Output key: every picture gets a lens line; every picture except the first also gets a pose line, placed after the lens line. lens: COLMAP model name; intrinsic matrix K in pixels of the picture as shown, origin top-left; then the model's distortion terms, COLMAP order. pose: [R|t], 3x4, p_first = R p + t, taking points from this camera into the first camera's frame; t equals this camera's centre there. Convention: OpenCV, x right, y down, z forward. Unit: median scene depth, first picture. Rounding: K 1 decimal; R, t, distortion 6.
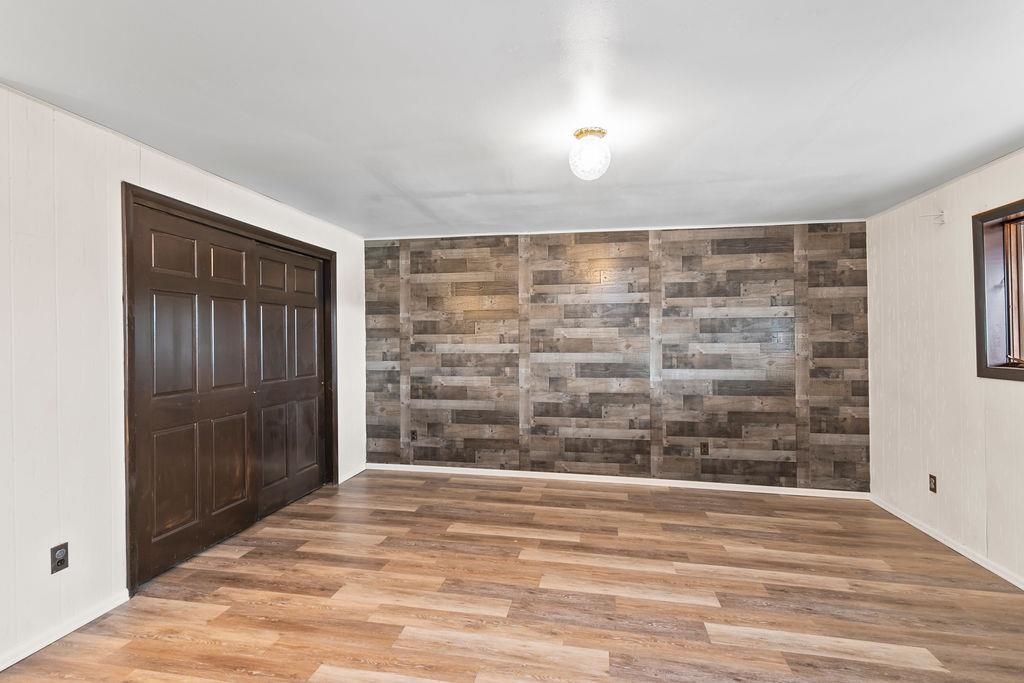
lens RADIAL K [[461.4, 0, 517.1], [0, 461.4, 334.4], [0, 0, 1]] dist [0.004708, 0.000053]
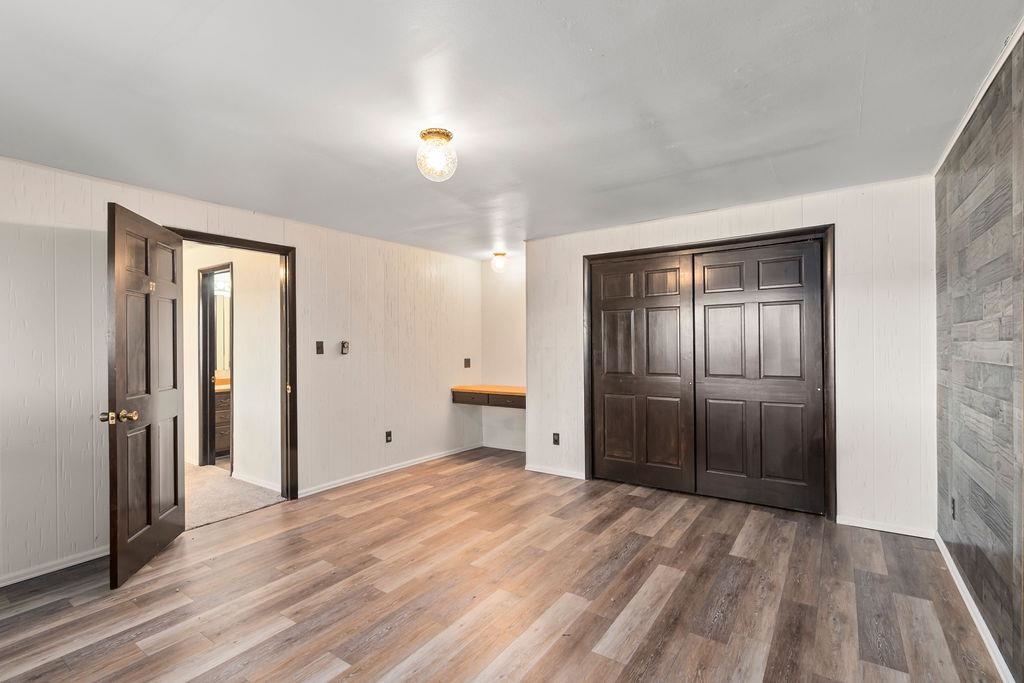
lens RADIAL K [[461.4, 0, 517.1], [0, 461.4, 344.7], [0, 0, 1]] dist [0.004708, 0.000053]
pose [[-0.392792, 0.002575, -0.919624, 0.766670], [0.019192, 0.999801, -0.005398, 0.026560], [0.919427, -0.019769, -0.392764, 1.168289]]
